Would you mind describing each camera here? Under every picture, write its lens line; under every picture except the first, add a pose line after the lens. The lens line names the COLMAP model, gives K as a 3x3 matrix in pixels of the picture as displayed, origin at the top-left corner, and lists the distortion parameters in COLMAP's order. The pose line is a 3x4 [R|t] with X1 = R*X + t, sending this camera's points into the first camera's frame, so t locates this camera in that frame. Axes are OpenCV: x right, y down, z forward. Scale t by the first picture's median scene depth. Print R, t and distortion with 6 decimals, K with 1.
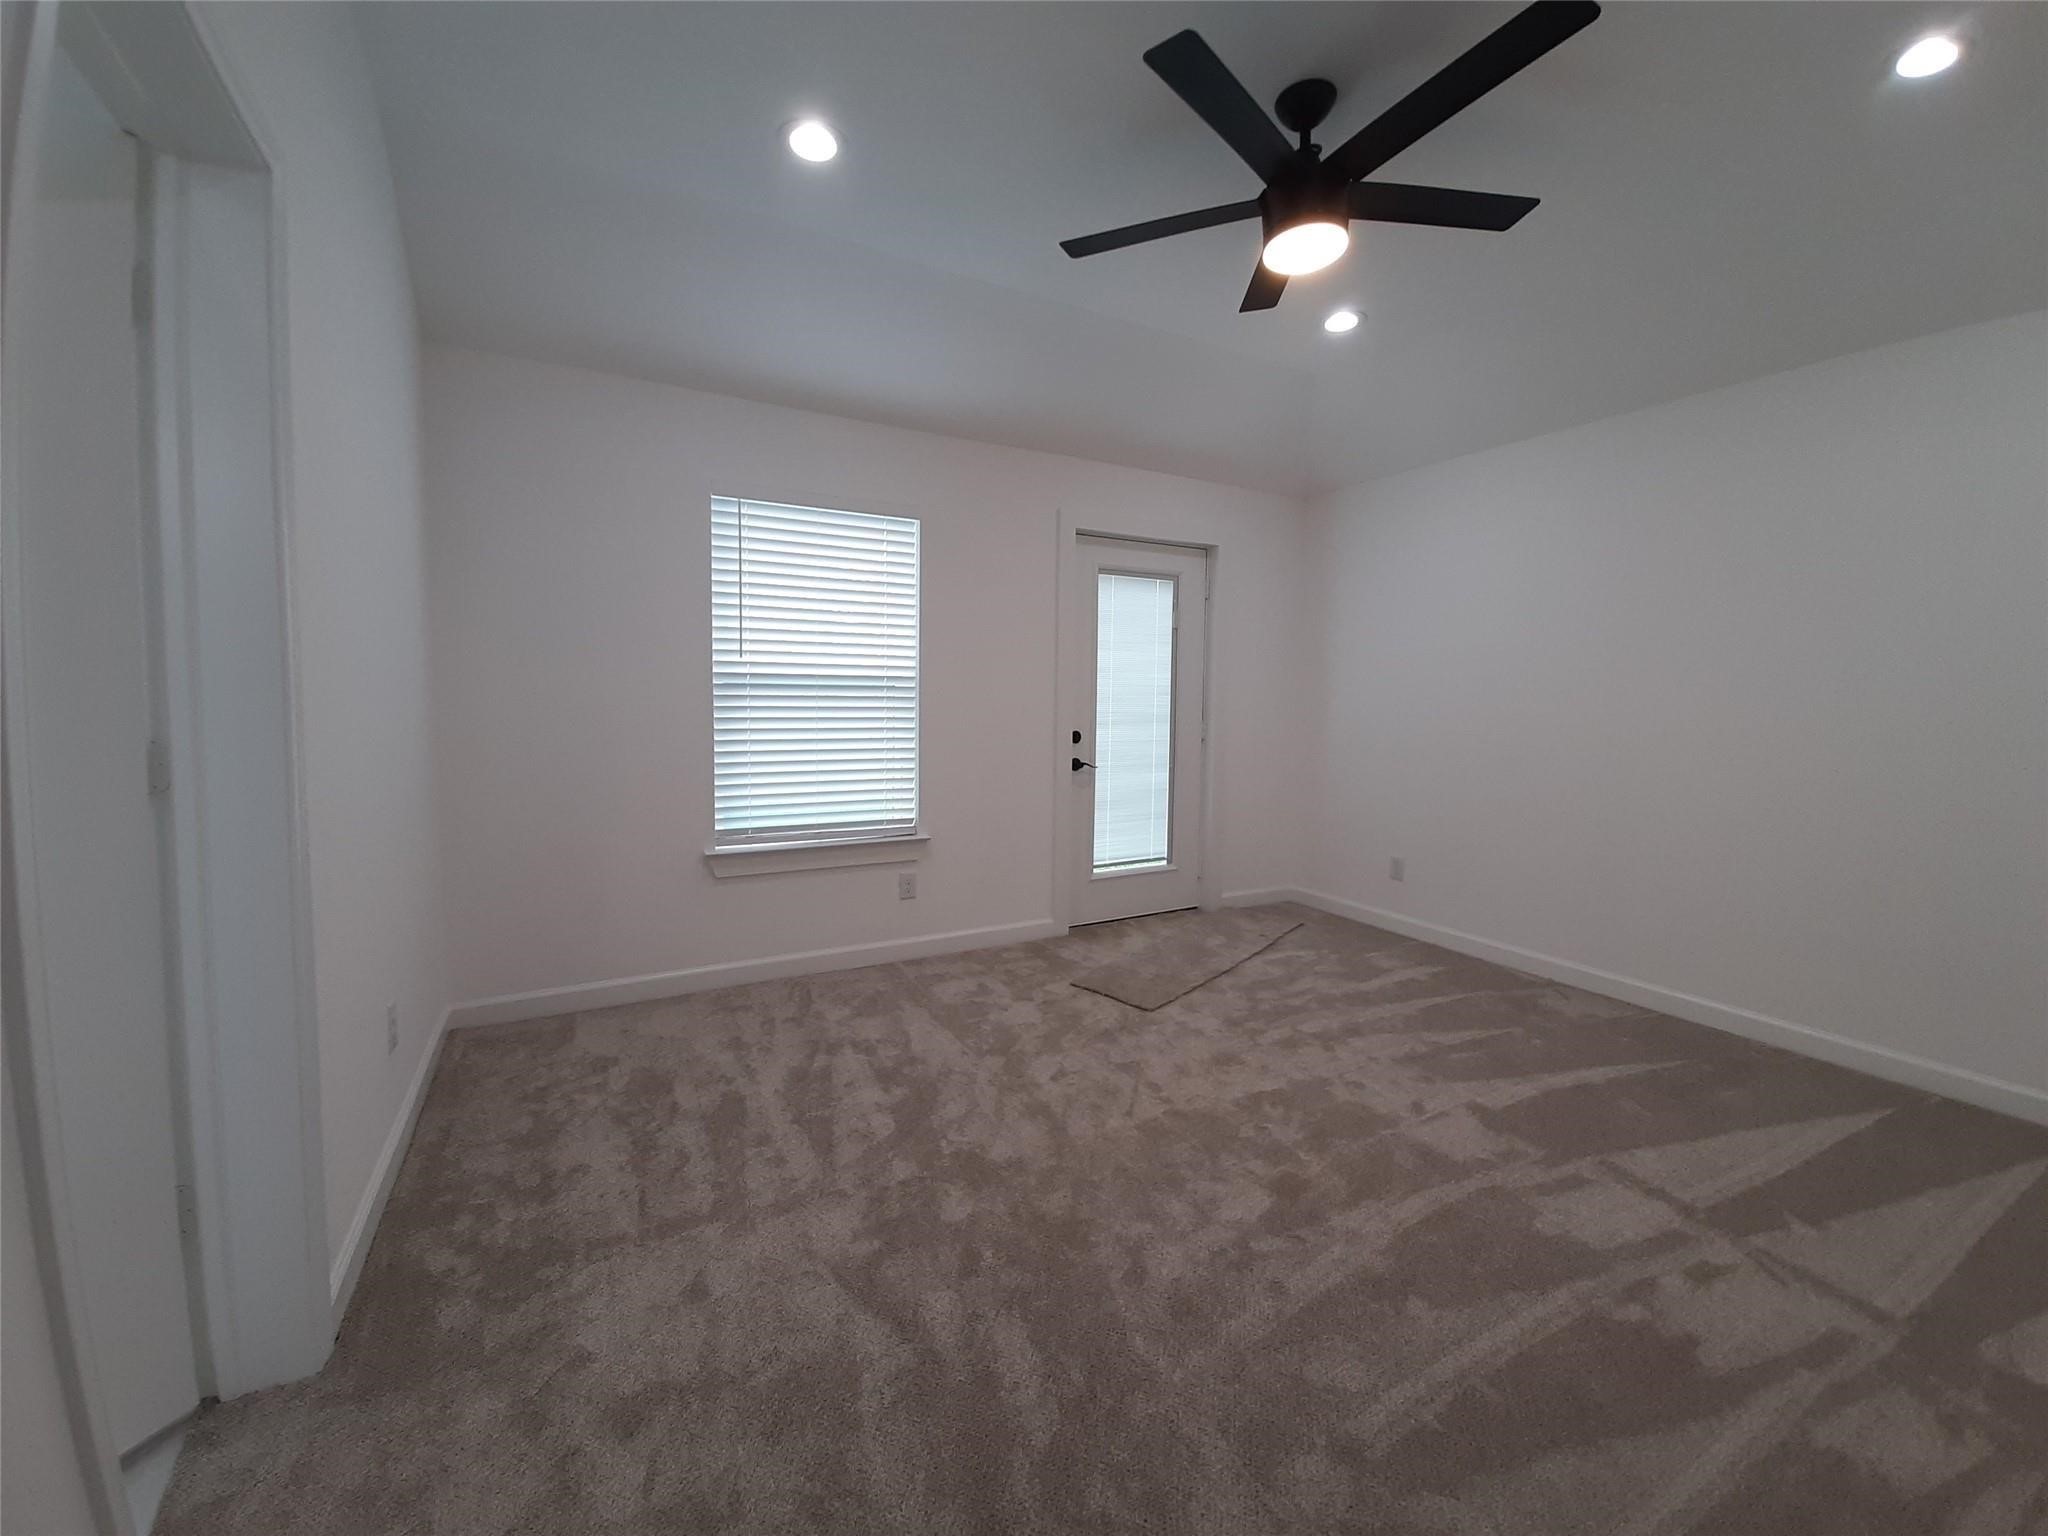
lens RADIAL K [[815.5, 0, 1013.0], [0, 815.5, 741.9], [0, 0, 1]] dist [0.000216, -0.000301]
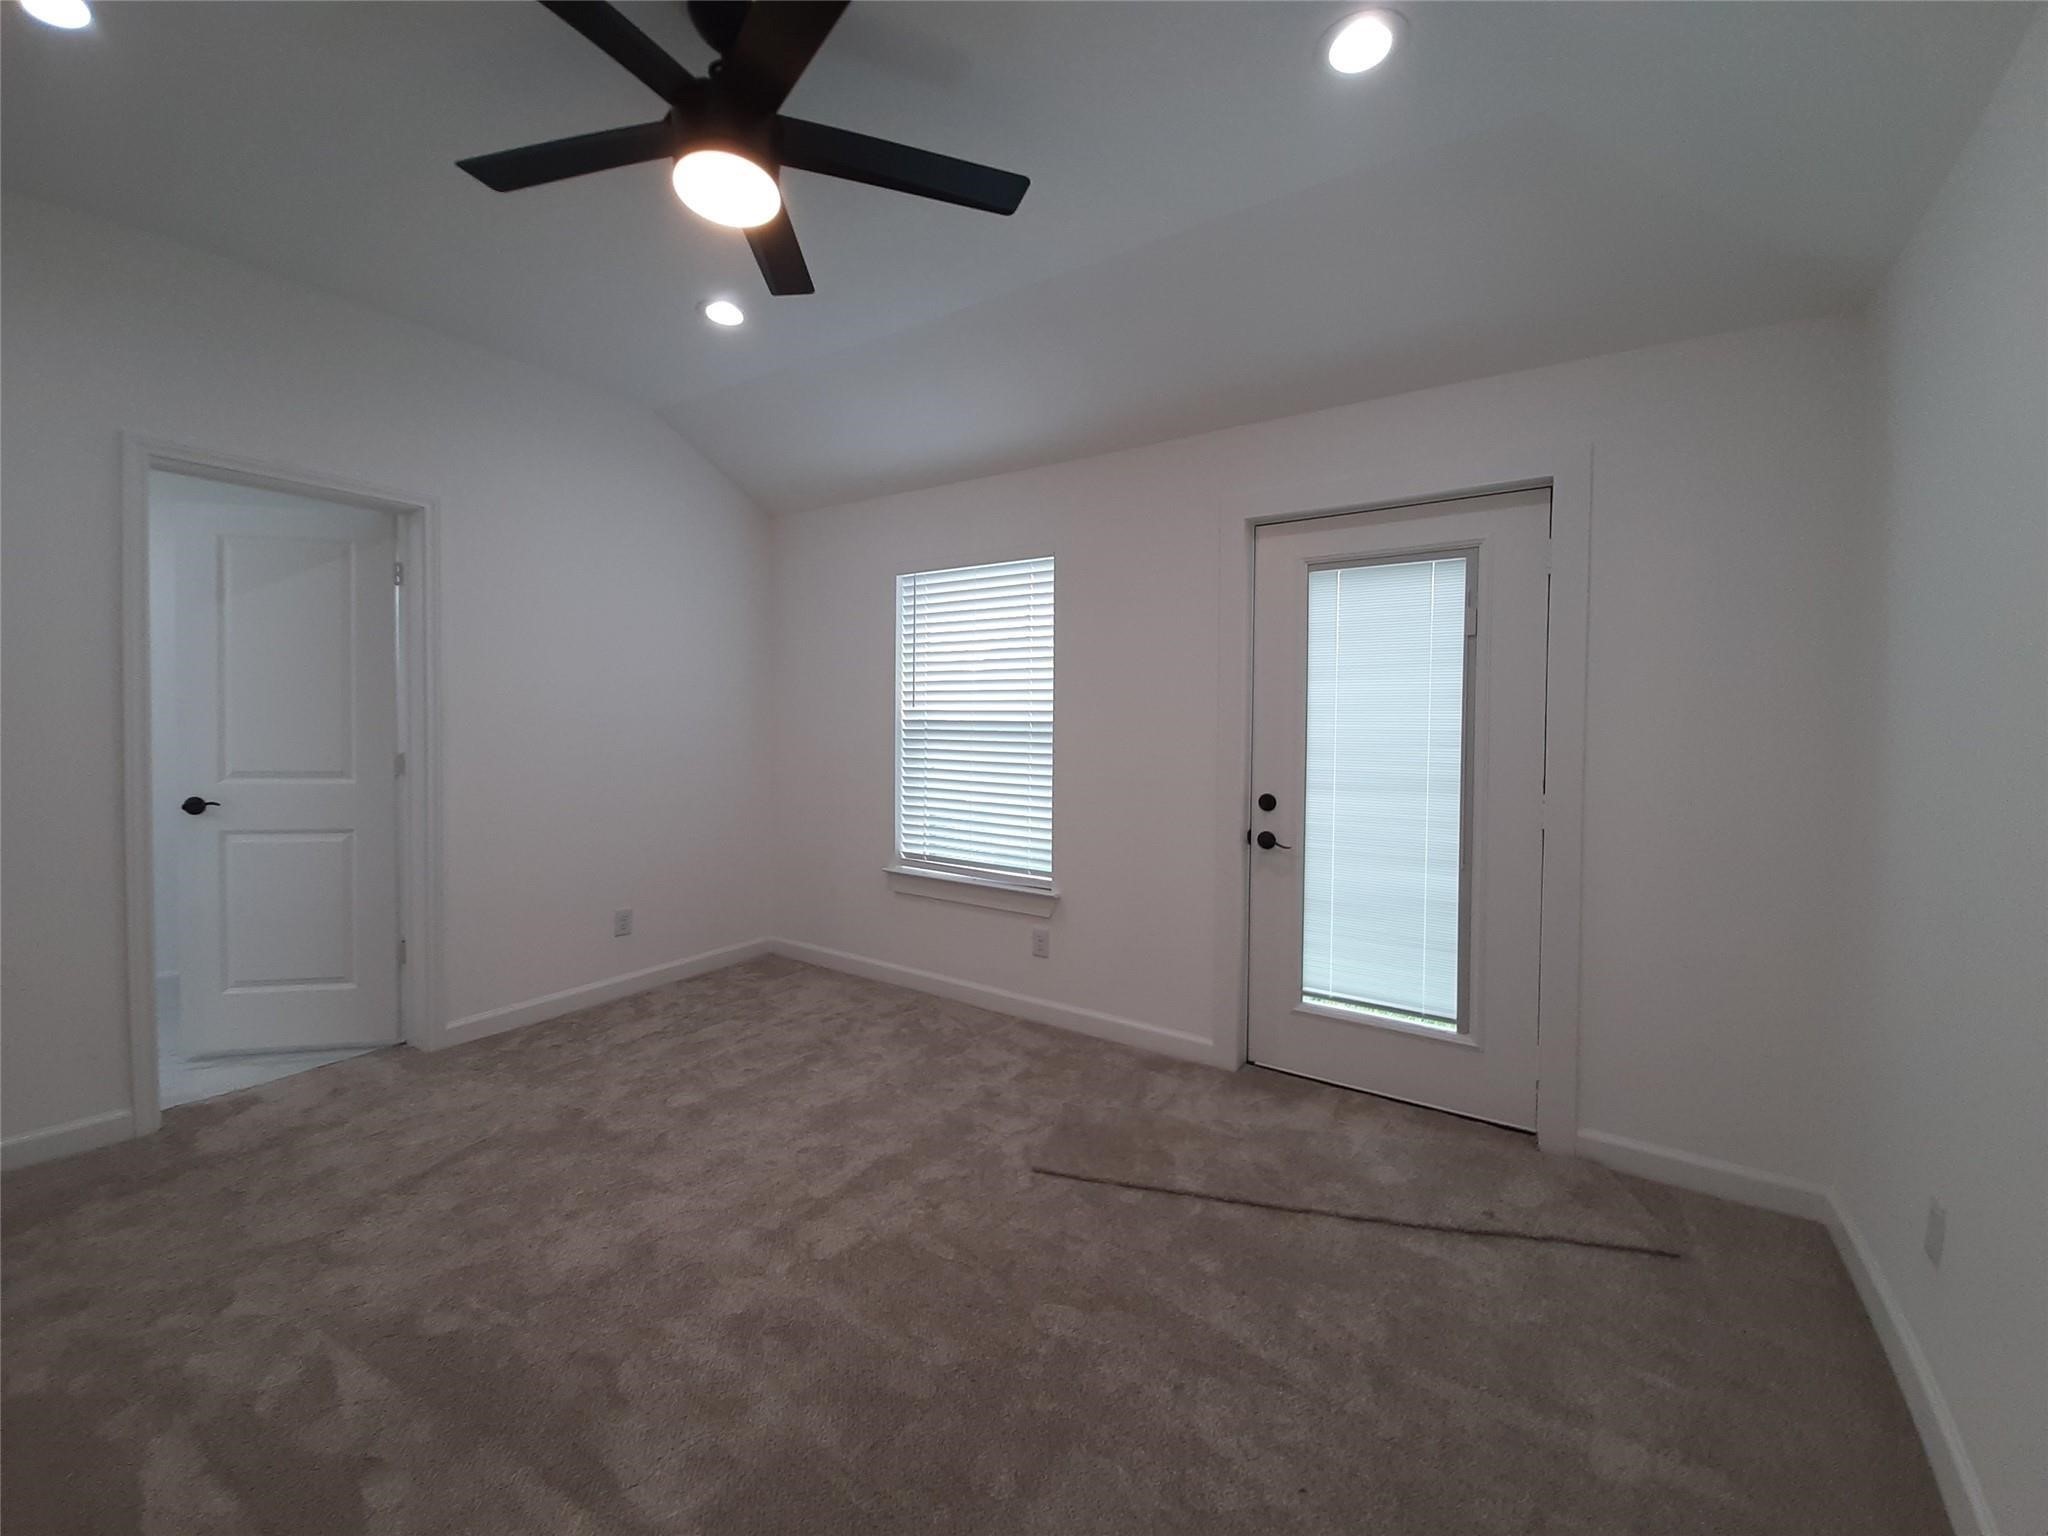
lens RADIAL K [[815.5, 0, 1013.0], [0, 815.5, 741.9], [0, 0, 1]] dist [0.000216, -0.000301]
pose [[0.460848, 0.011619, -0.887403, 0.683074], [-0.061261, 0.997946, -0.018748, -0.035505], [0.885362, 0.063003, 0.460613, 0.517192]]
